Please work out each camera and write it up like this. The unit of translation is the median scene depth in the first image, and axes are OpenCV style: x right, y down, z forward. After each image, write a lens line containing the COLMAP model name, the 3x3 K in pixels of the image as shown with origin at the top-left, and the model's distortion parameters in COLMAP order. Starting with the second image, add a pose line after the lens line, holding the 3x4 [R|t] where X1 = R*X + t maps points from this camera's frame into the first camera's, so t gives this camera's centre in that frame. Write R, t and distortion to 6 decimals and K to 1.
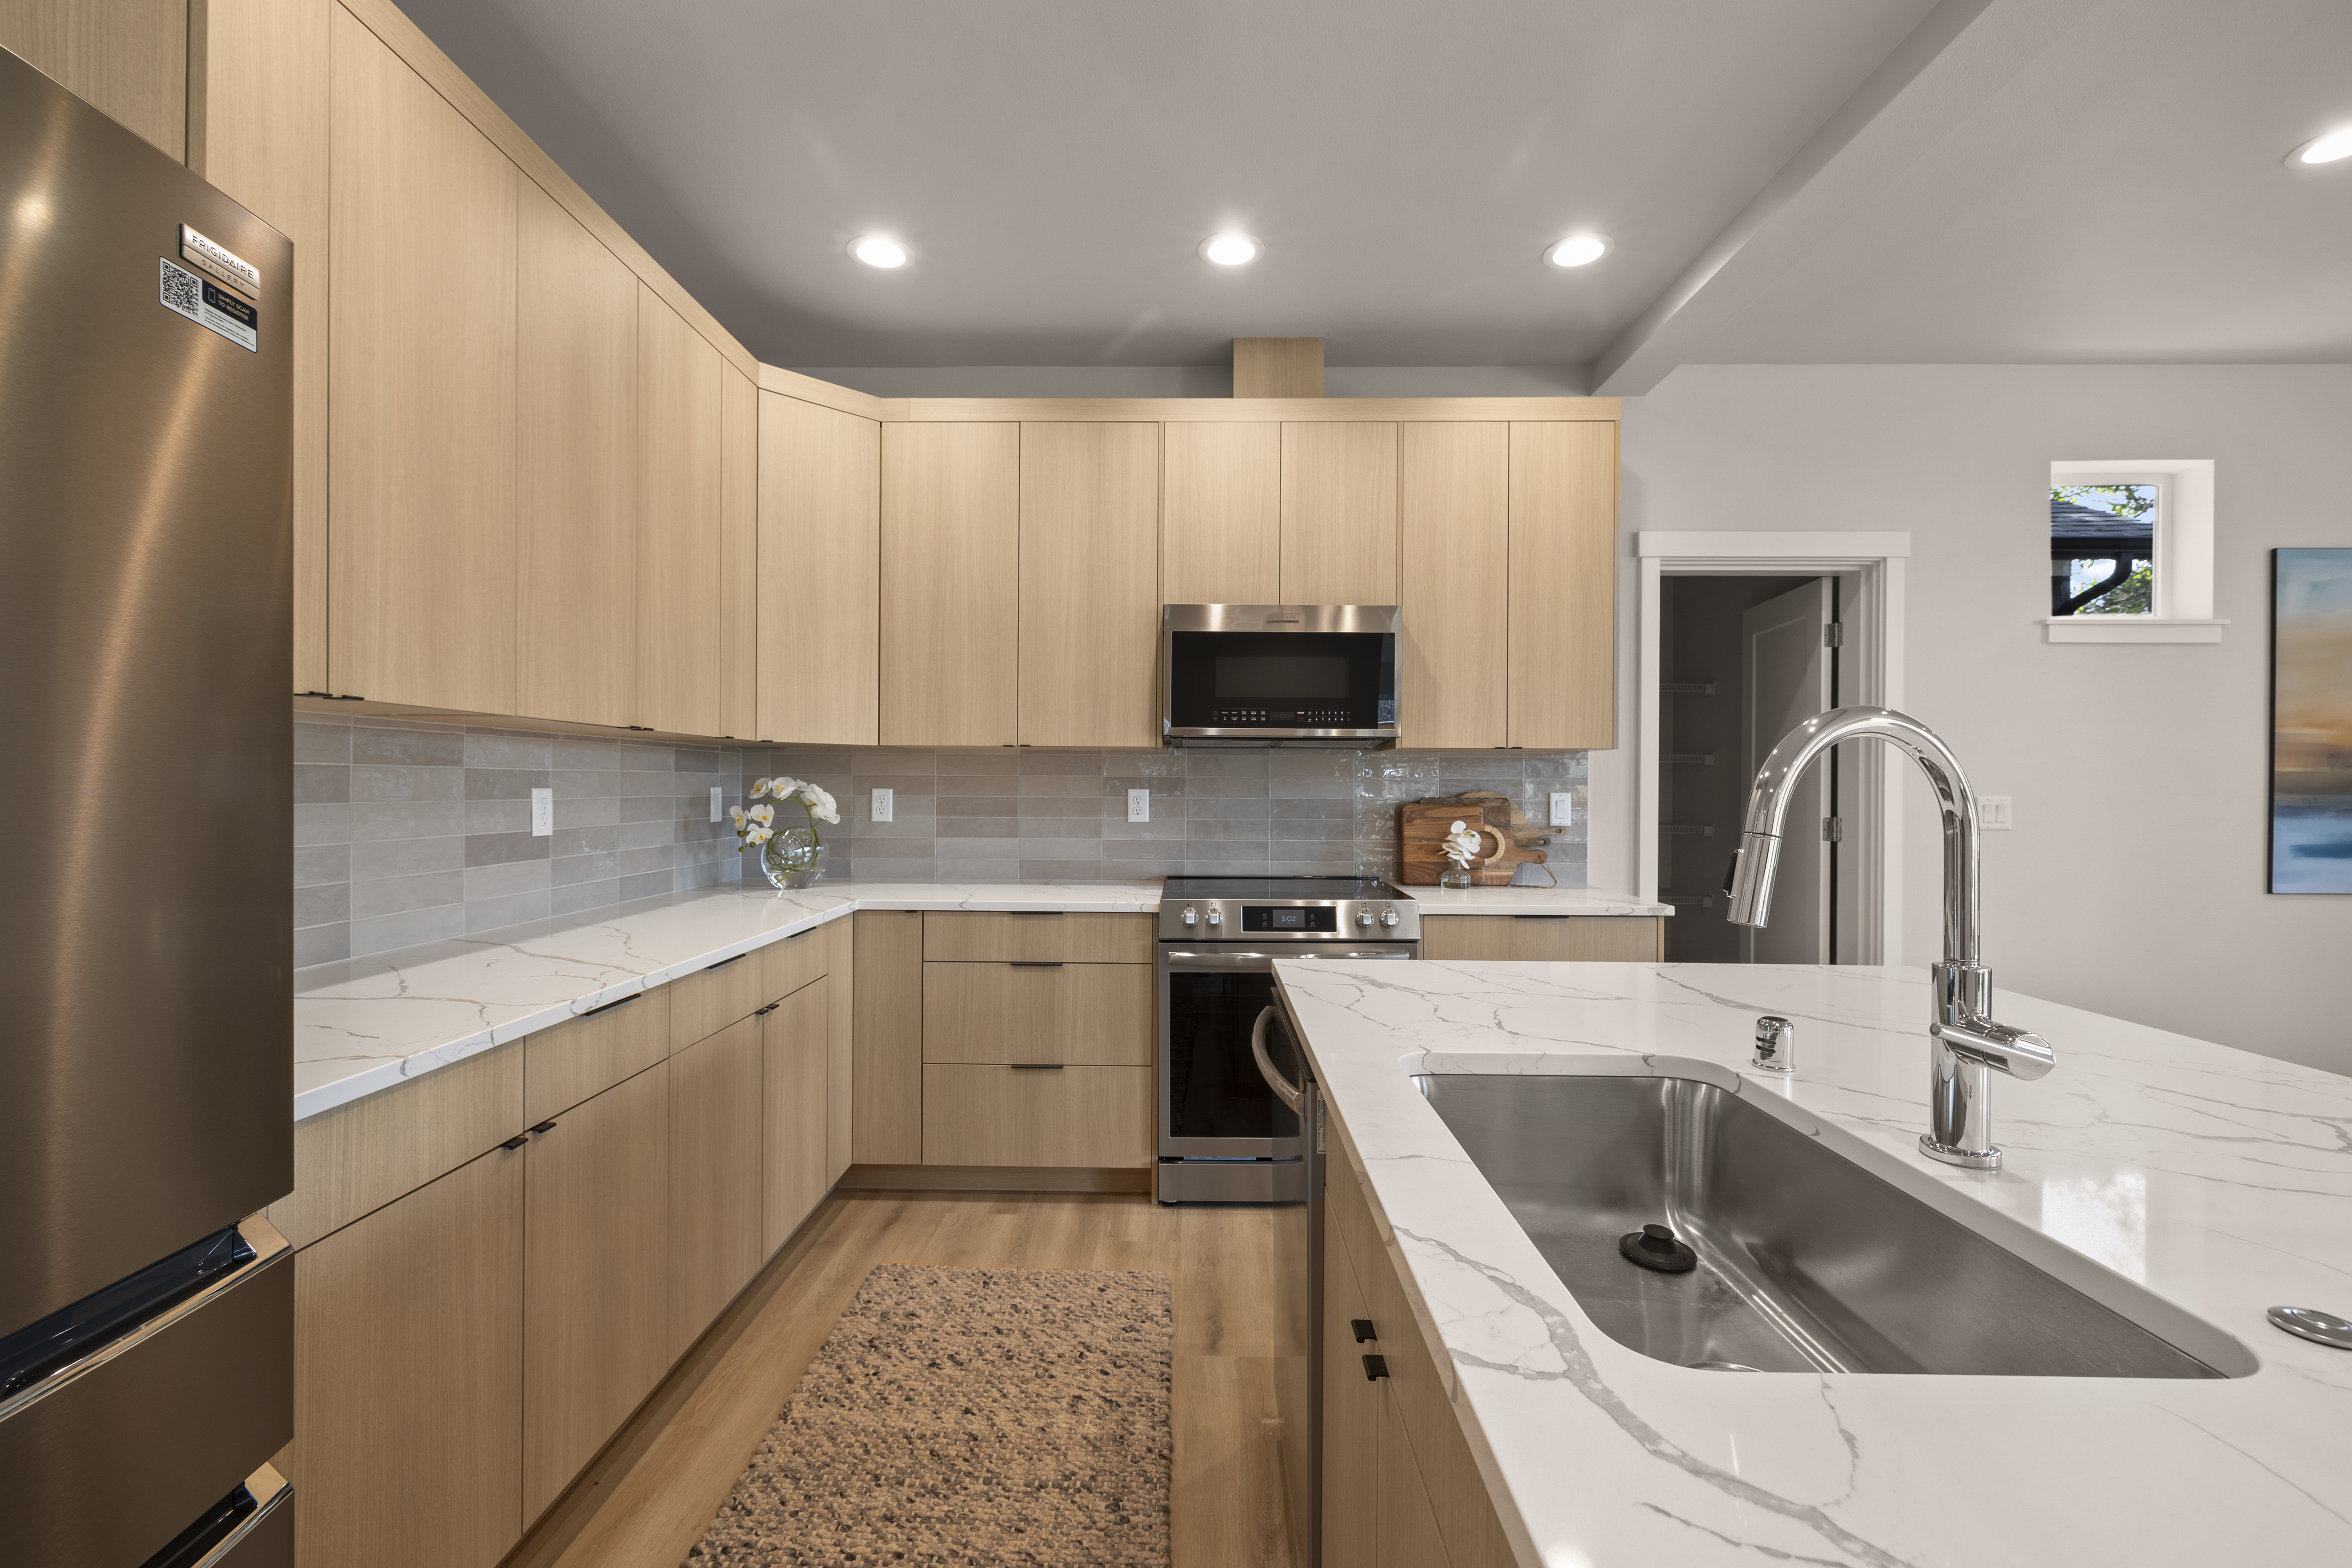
lens RADIAL K [[997.0, 0, 1176.0], [0, 997.0, 784.0], [0, 0, 1]] dist [0.001816, 0.000214]
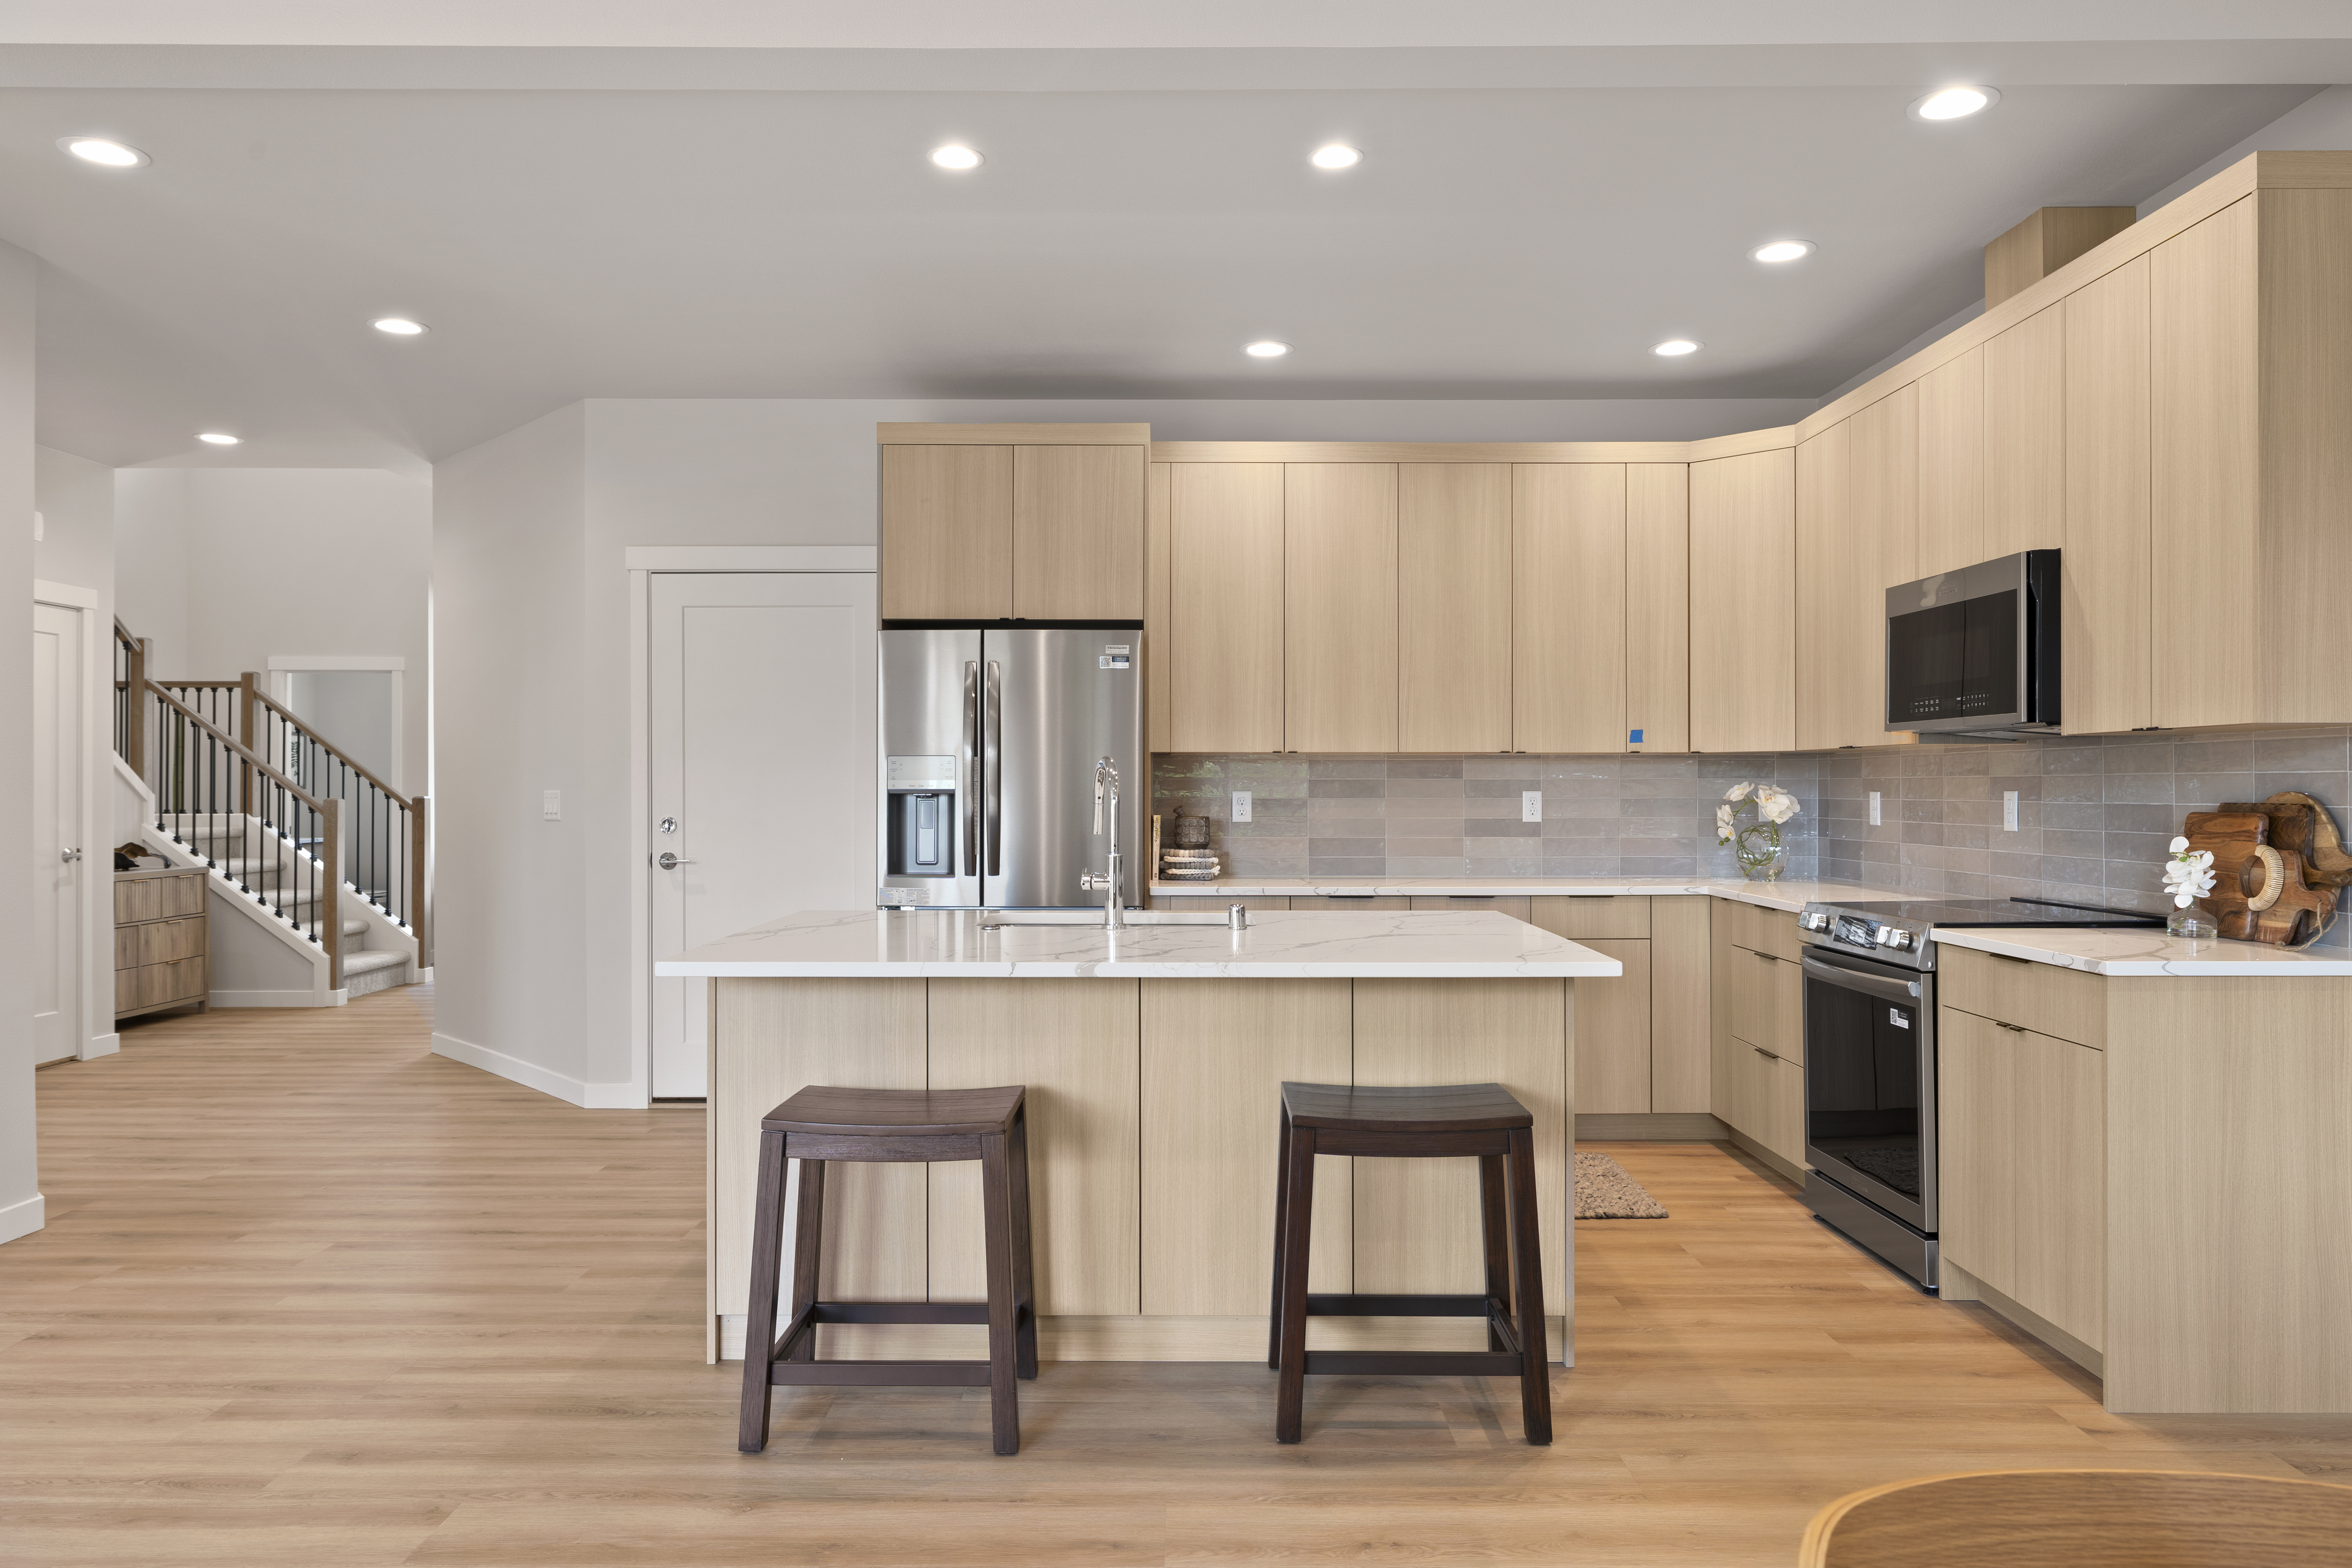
lens RADIAL K [[1589.3, 0, 1176.0], [0, 1589.3, 784.0], [0, 0, 1]] dist [0.003341, 0.002281]
pose [[0.012465, -0.008987, -0.999882, 1.806021], [0.000989, 0.999959, -0.008976, 0.014446], [0.999922, -0.000877, 0.012473, 0.413783]]
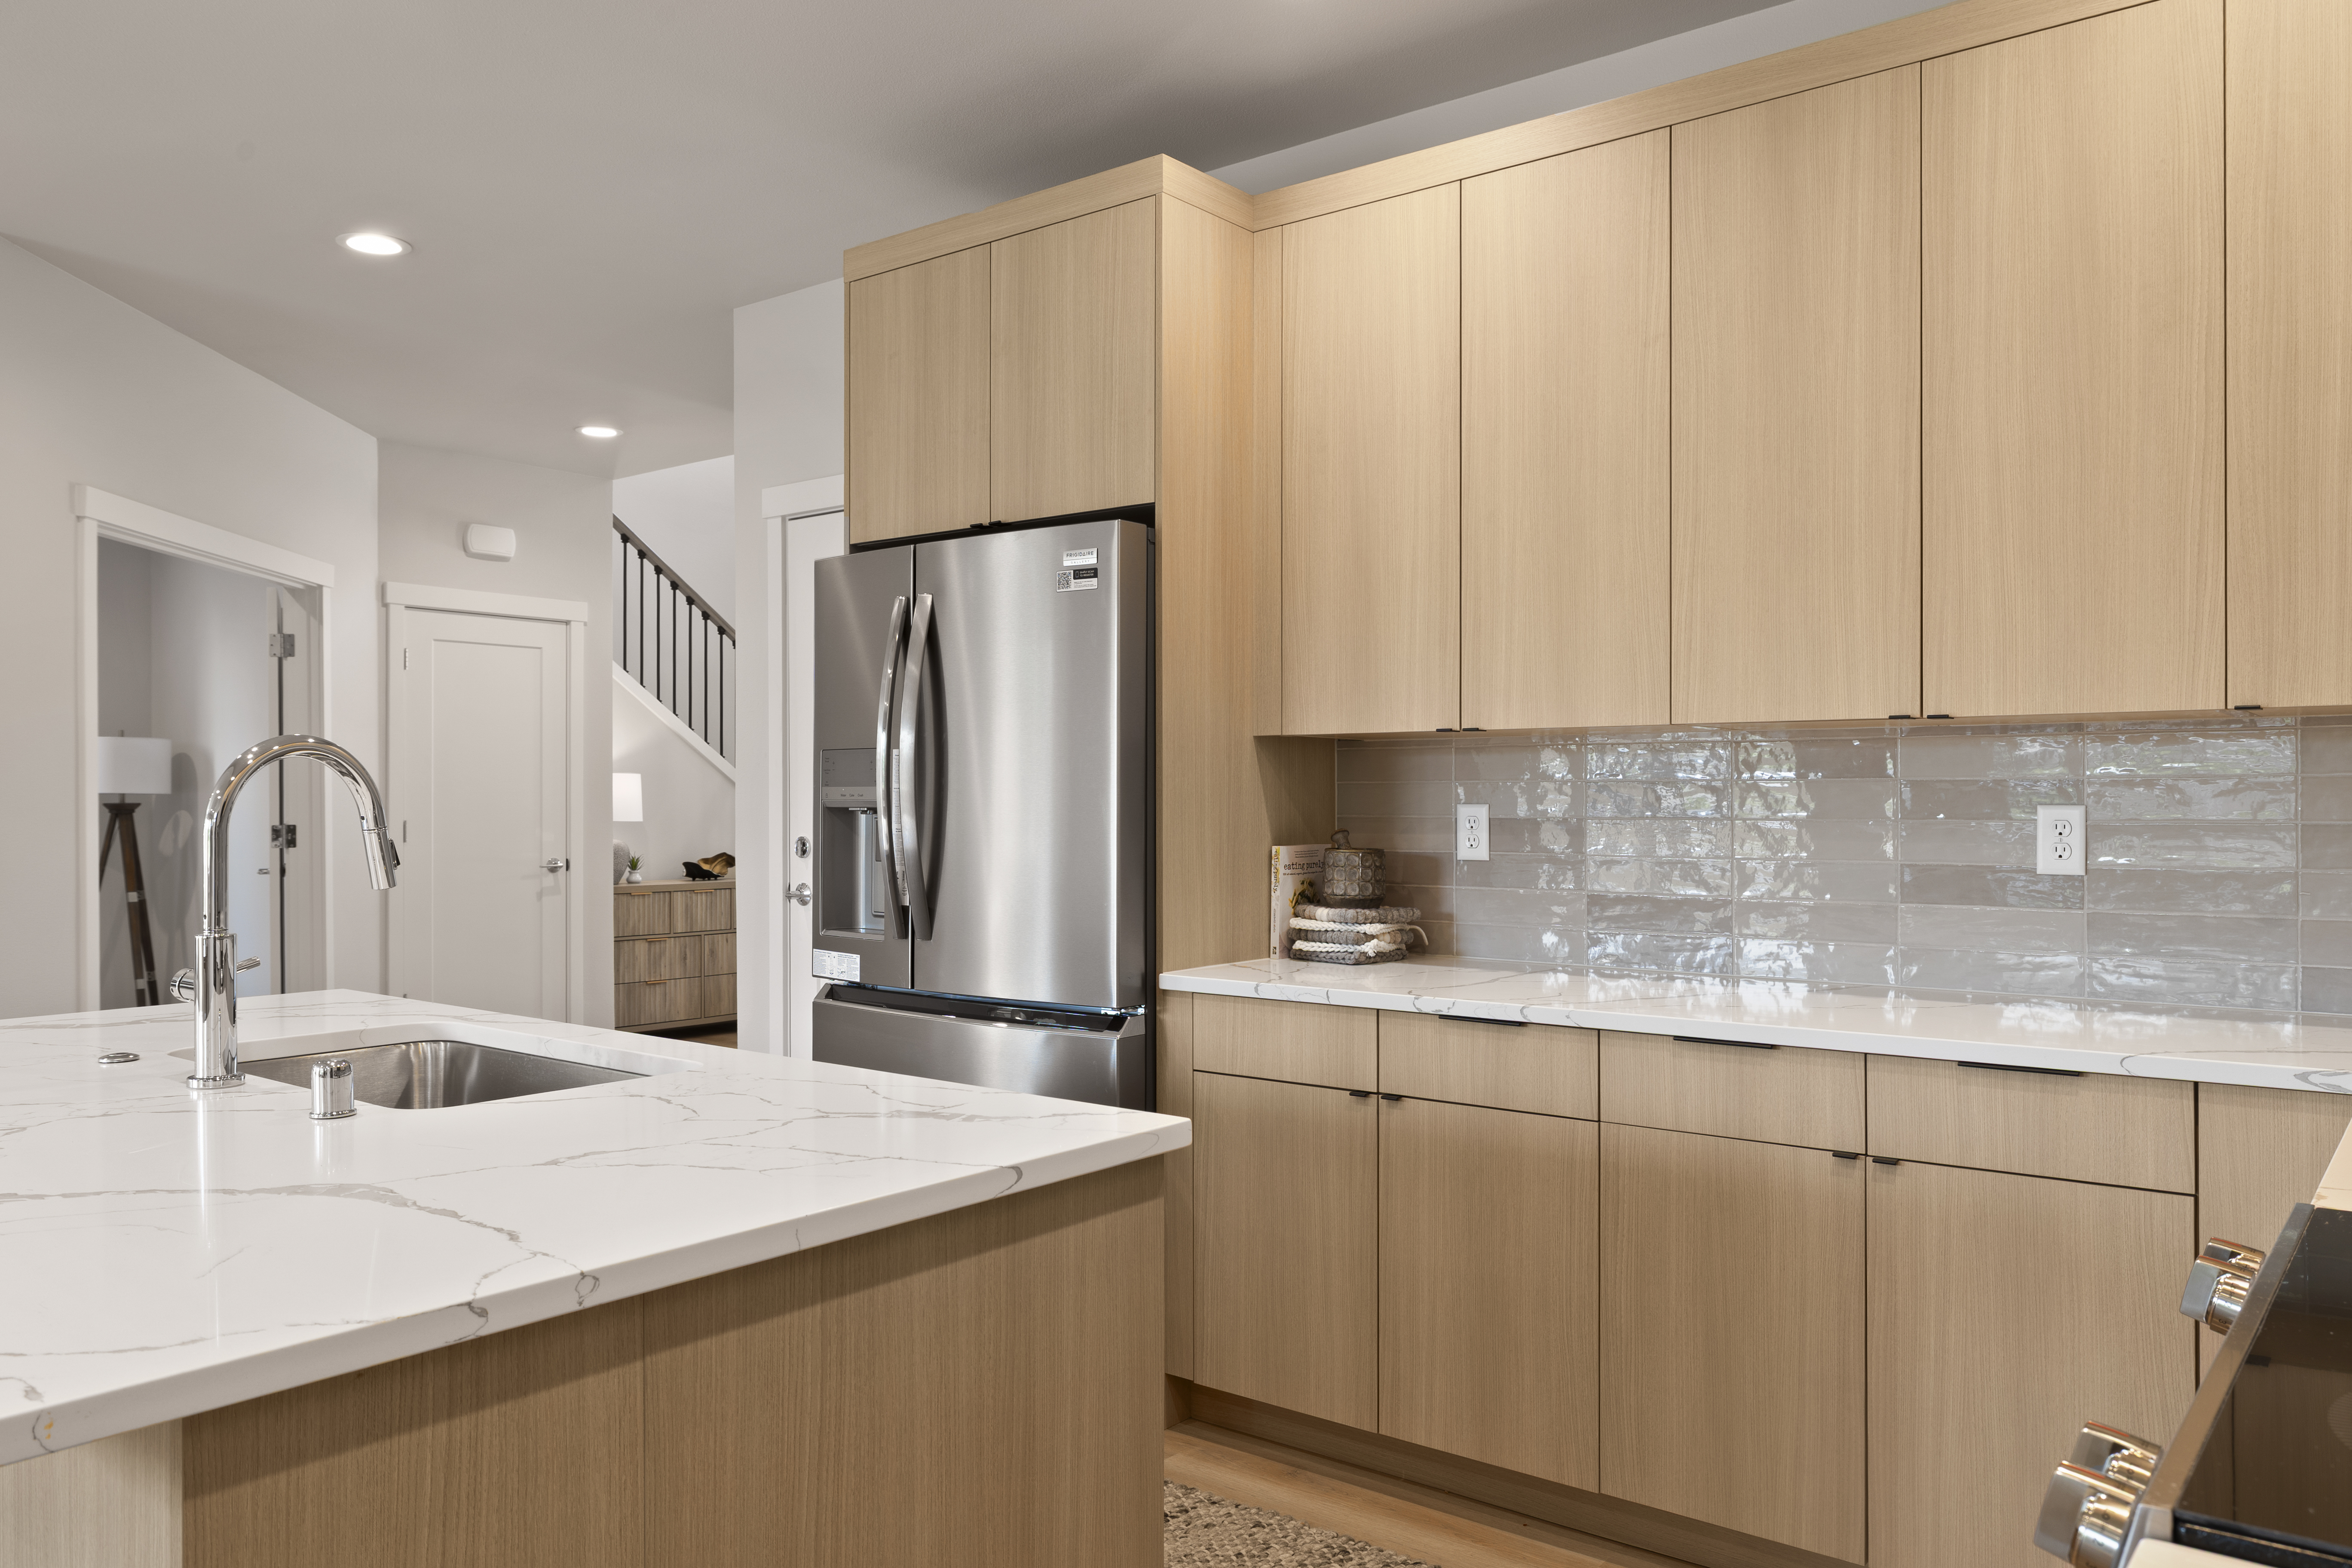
lens RADIAL K [[1668.0, 0, 1176.0], [0, 1668.0, 784.0], [0, 0, 1]] dist [0.006590, 0.002056]
pose [[-0.607934, -0.011154, -0.793910, 0.637439], [-0.001233, 0.999913, -0.013104, 0.005601], [0.793987, -0.006987, -0.607895, 1.204909]]
